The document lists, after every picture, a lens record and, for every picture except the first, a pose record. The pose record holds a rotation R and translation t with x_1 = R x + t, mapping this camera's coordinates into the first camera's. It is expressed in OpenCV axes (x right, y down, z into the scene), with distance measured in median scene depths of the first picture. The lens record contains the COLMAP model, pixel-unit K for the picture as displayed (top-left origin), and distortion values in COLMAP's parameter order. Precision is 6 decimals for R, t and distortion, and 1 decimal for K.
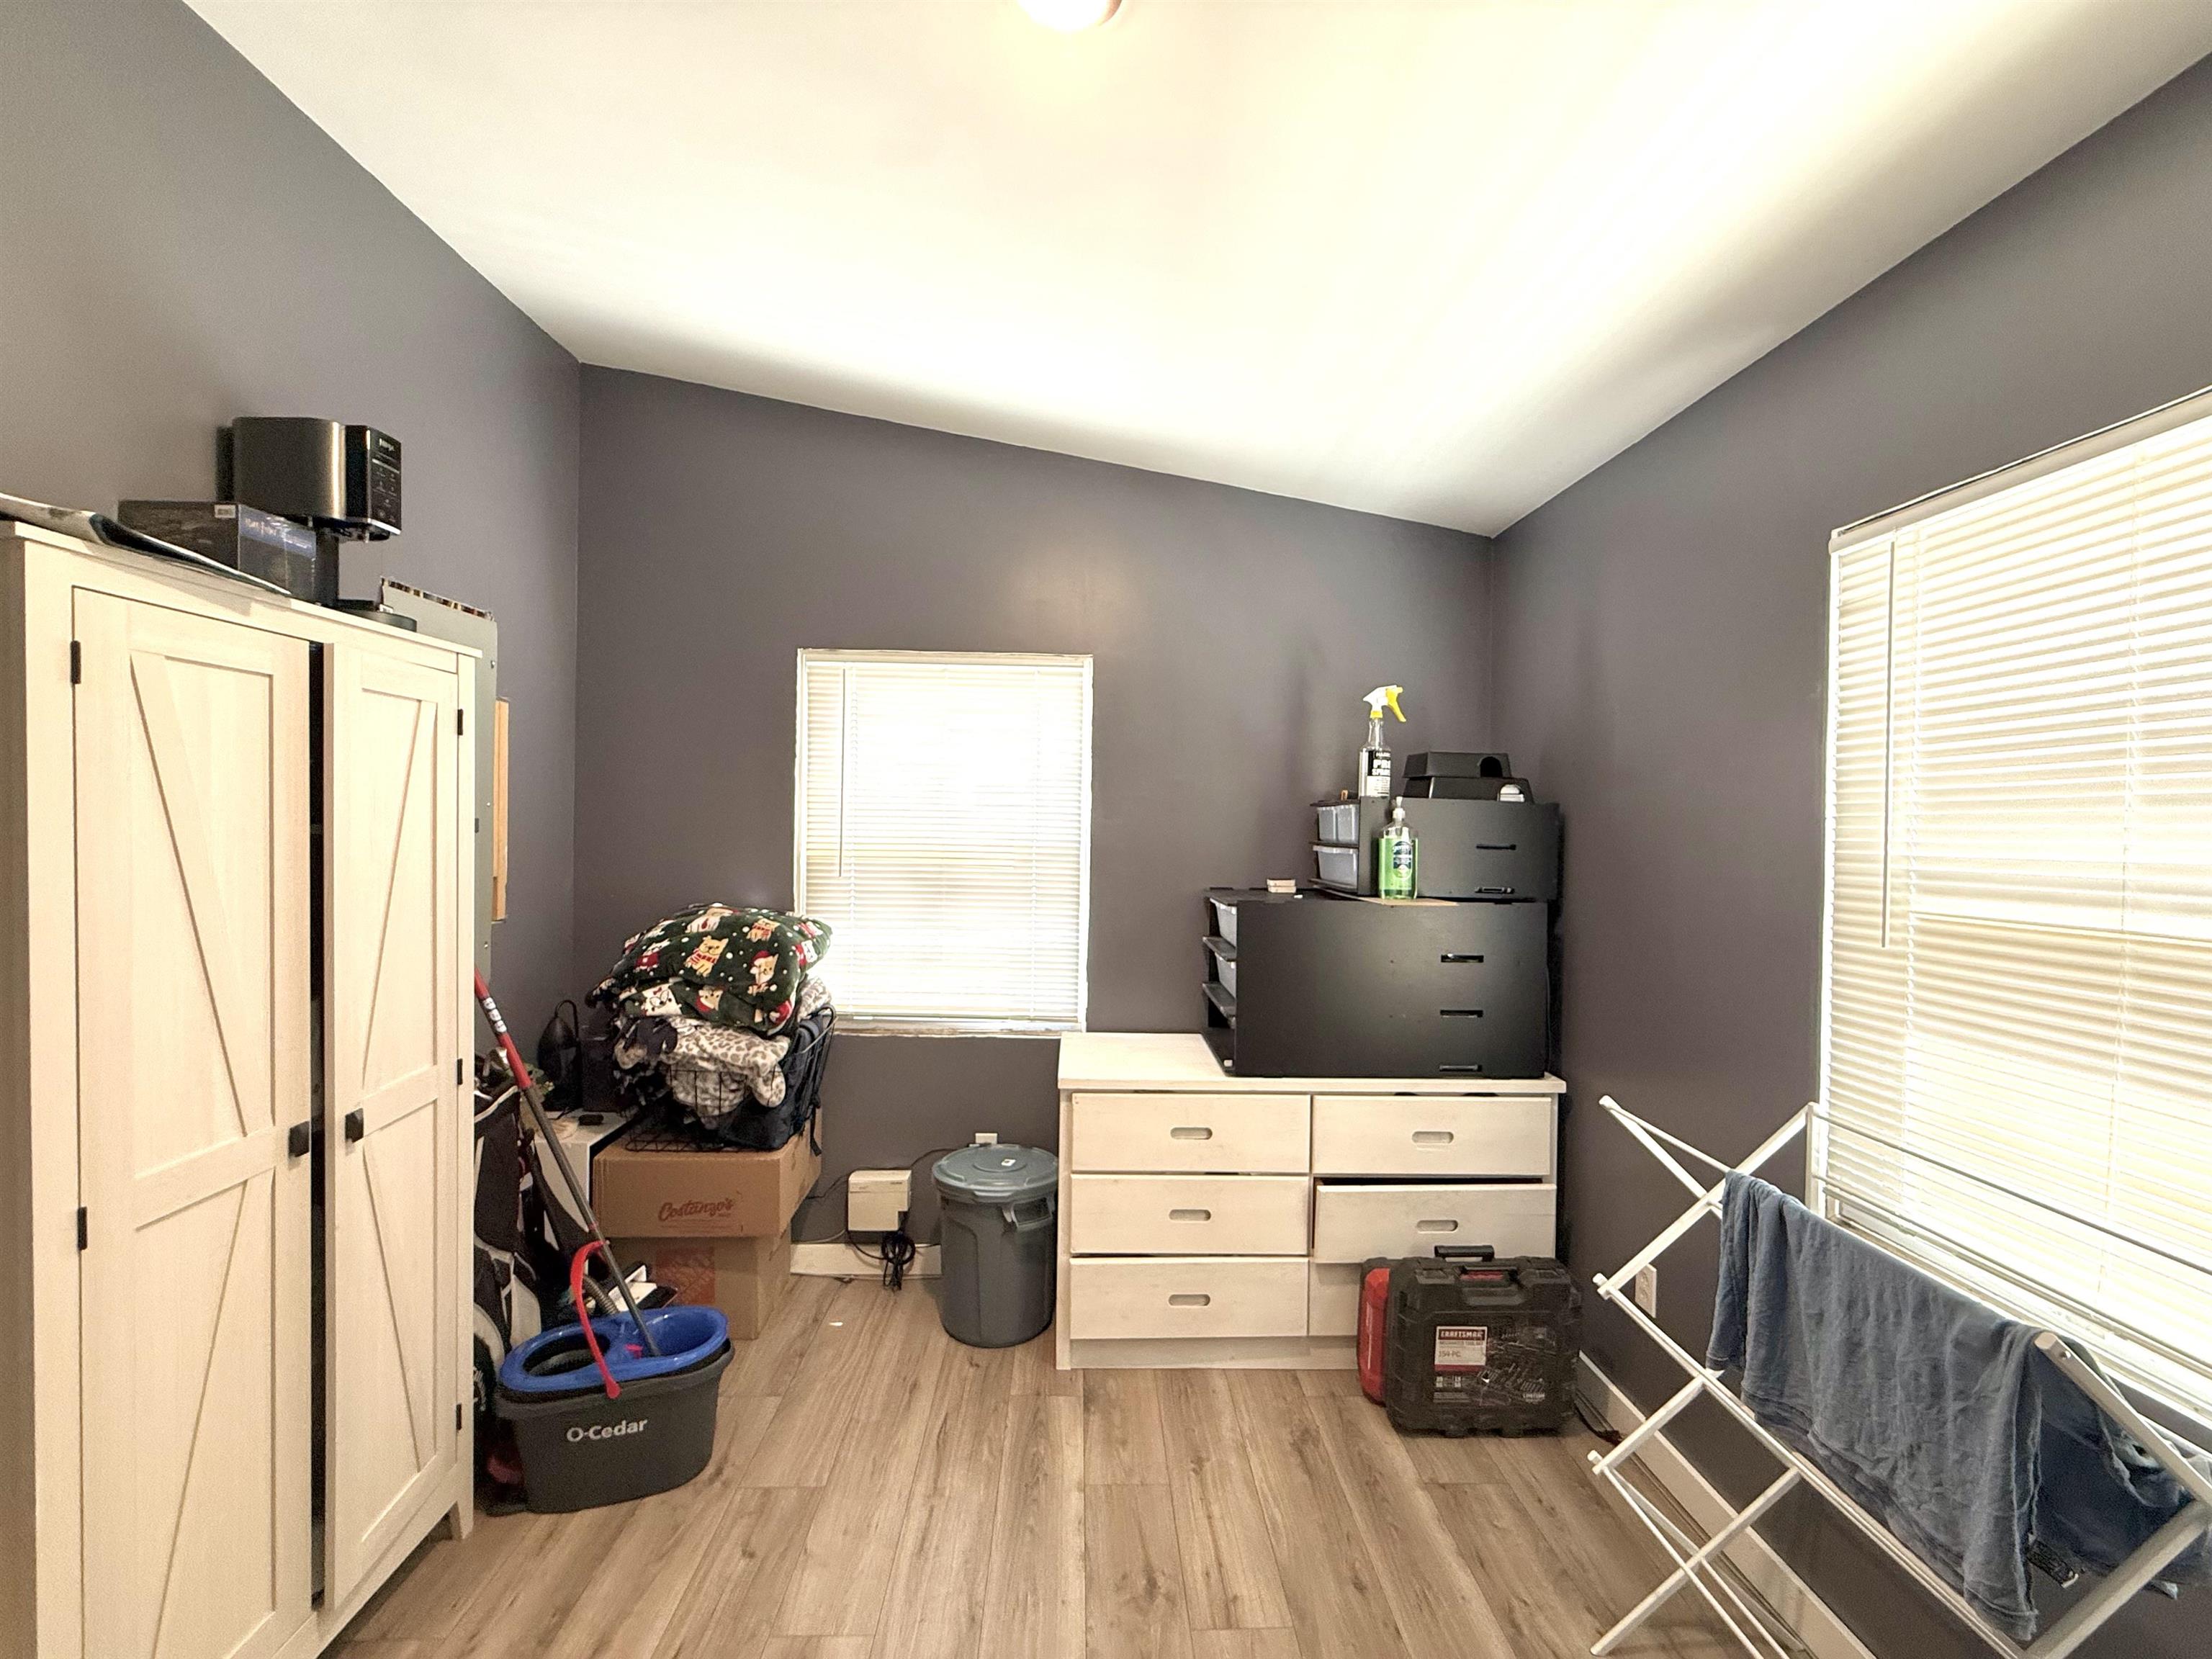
lens RADIAL K [[881.5, 0, 1101.5], [0, 881.5, 831.6], [0, 0, 1]] dist [0.001937, -0.000456]
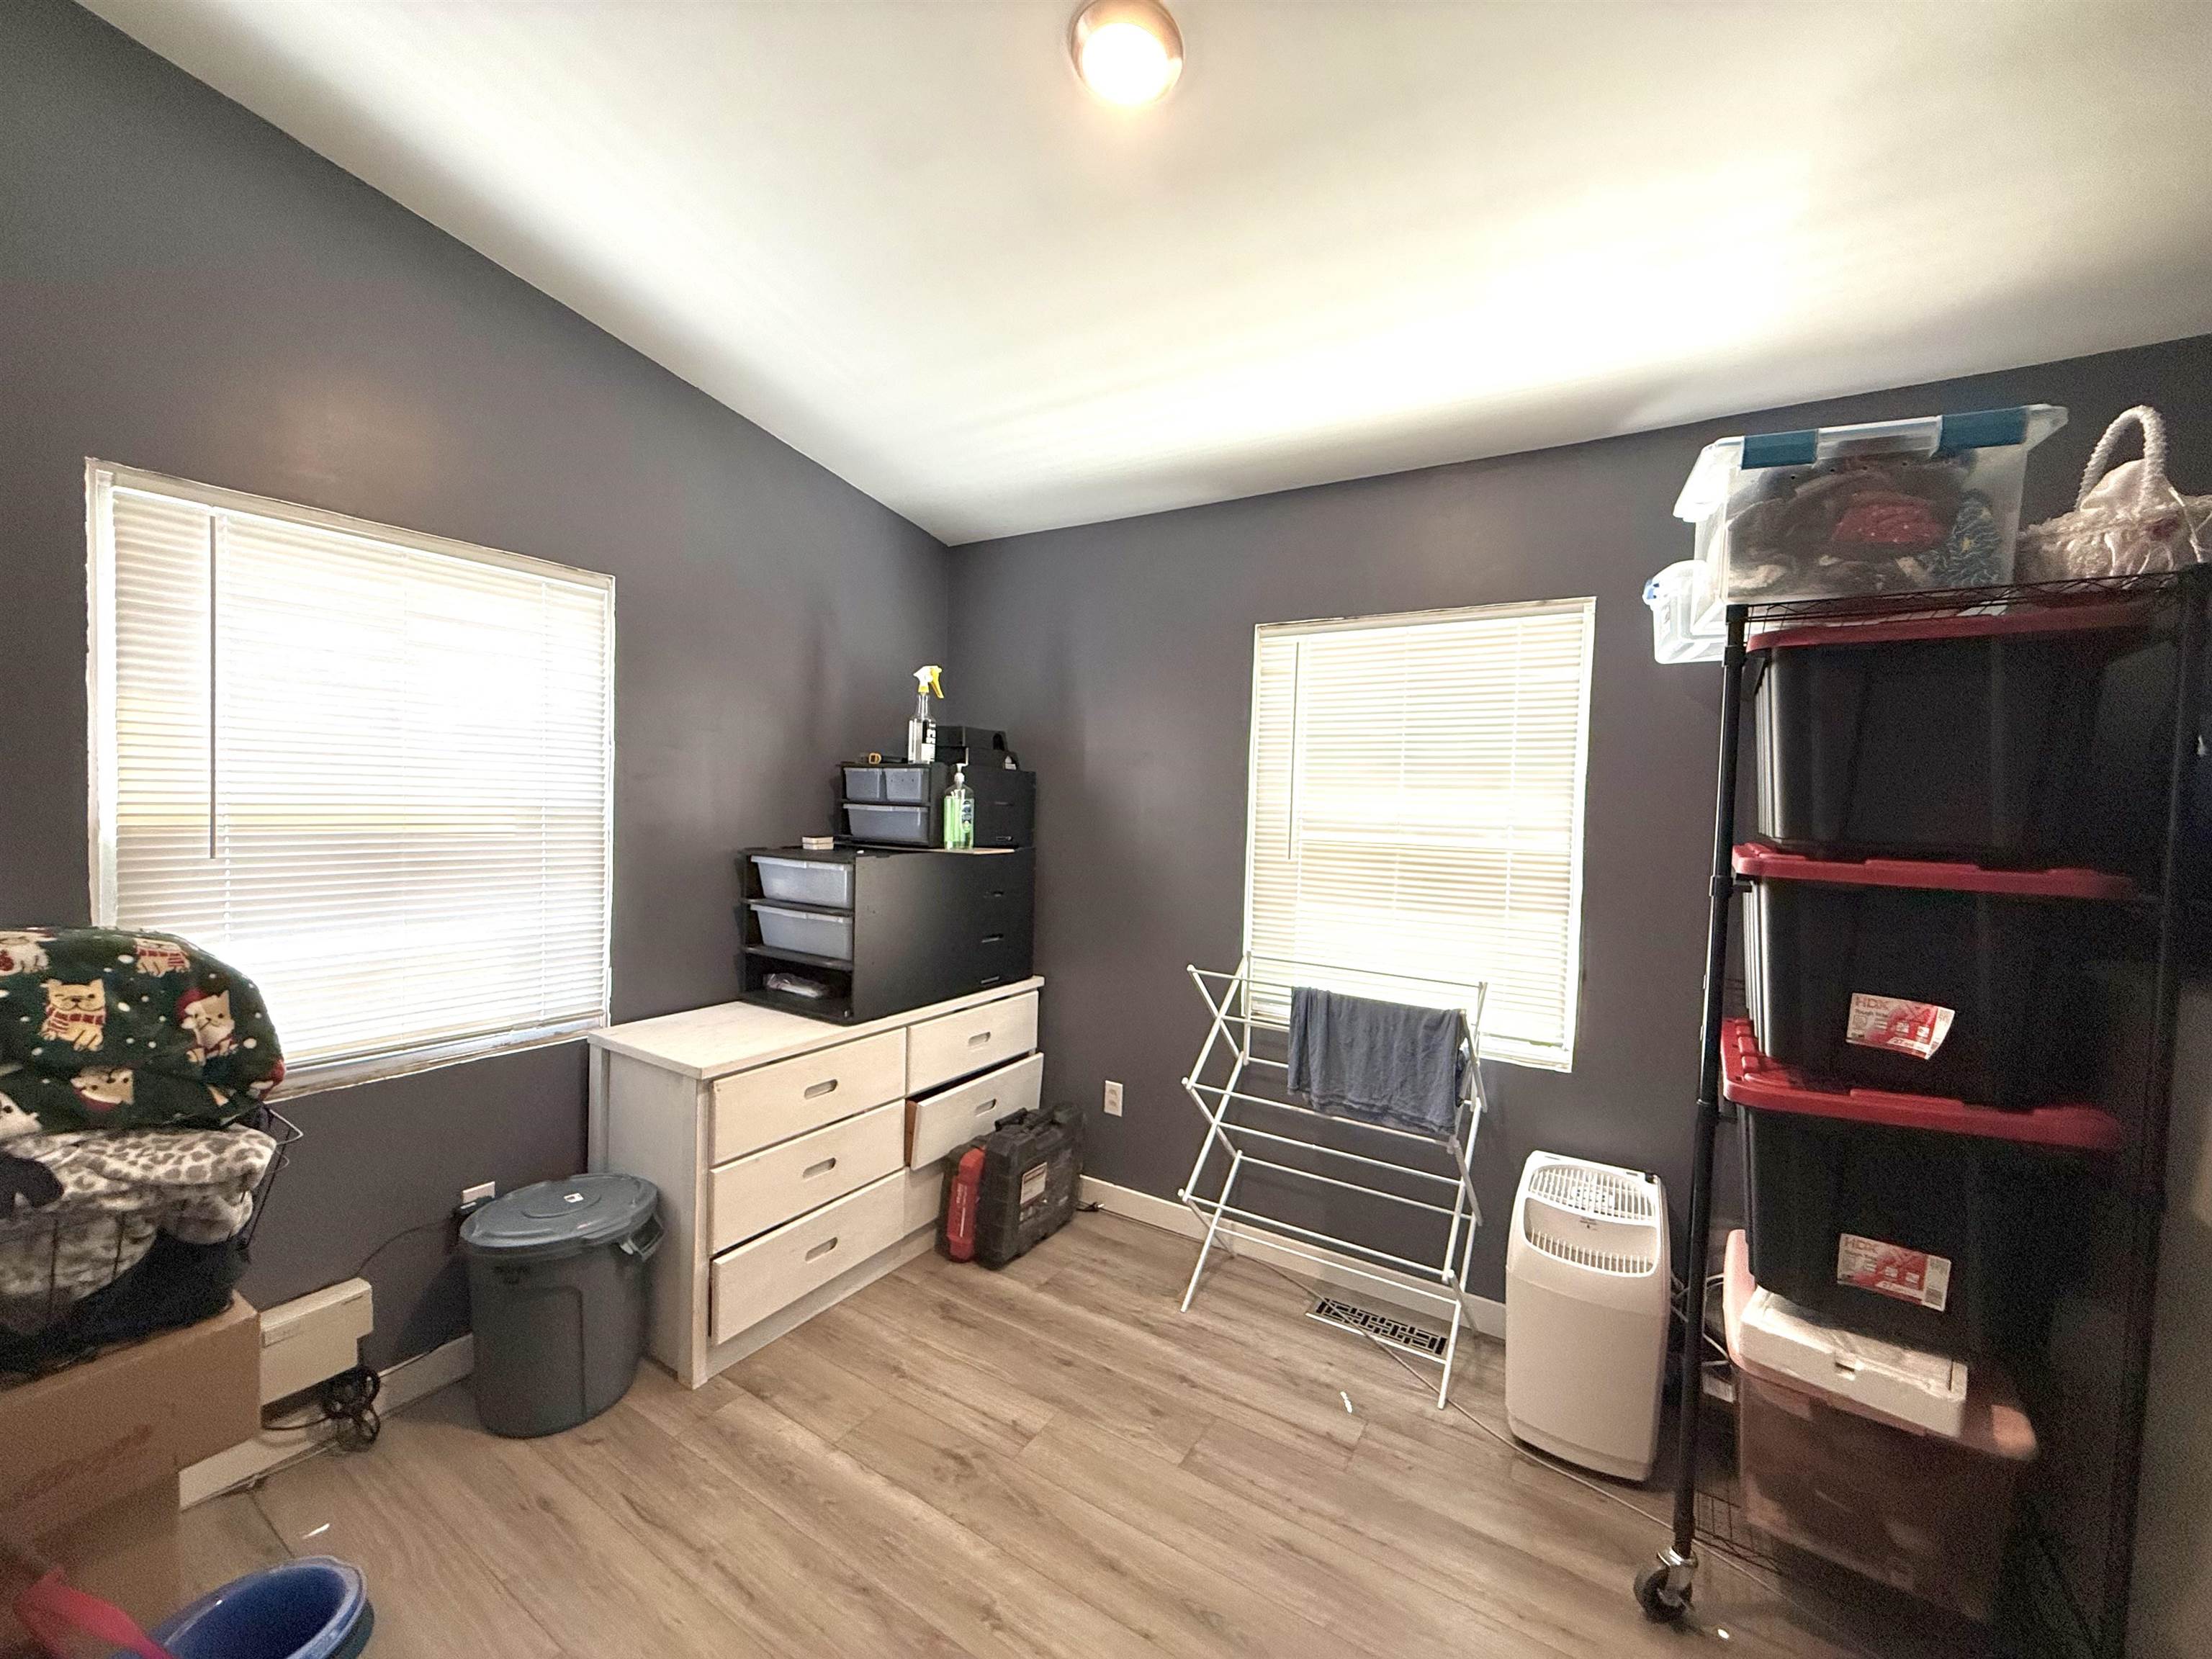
lens RADIAL K [[881.5, 0, 1088.9], [0, 881.5, 830.0], [0, 0, 1]] dist [0.001937, -0.000456]
pose [[0.565845, -0.030345, 0.823953, -0.555007], [-0.013968, 0.998826, 0.046378, -0.007682], [-0.824393, -0.037752, 0.564757, 0.183447]]
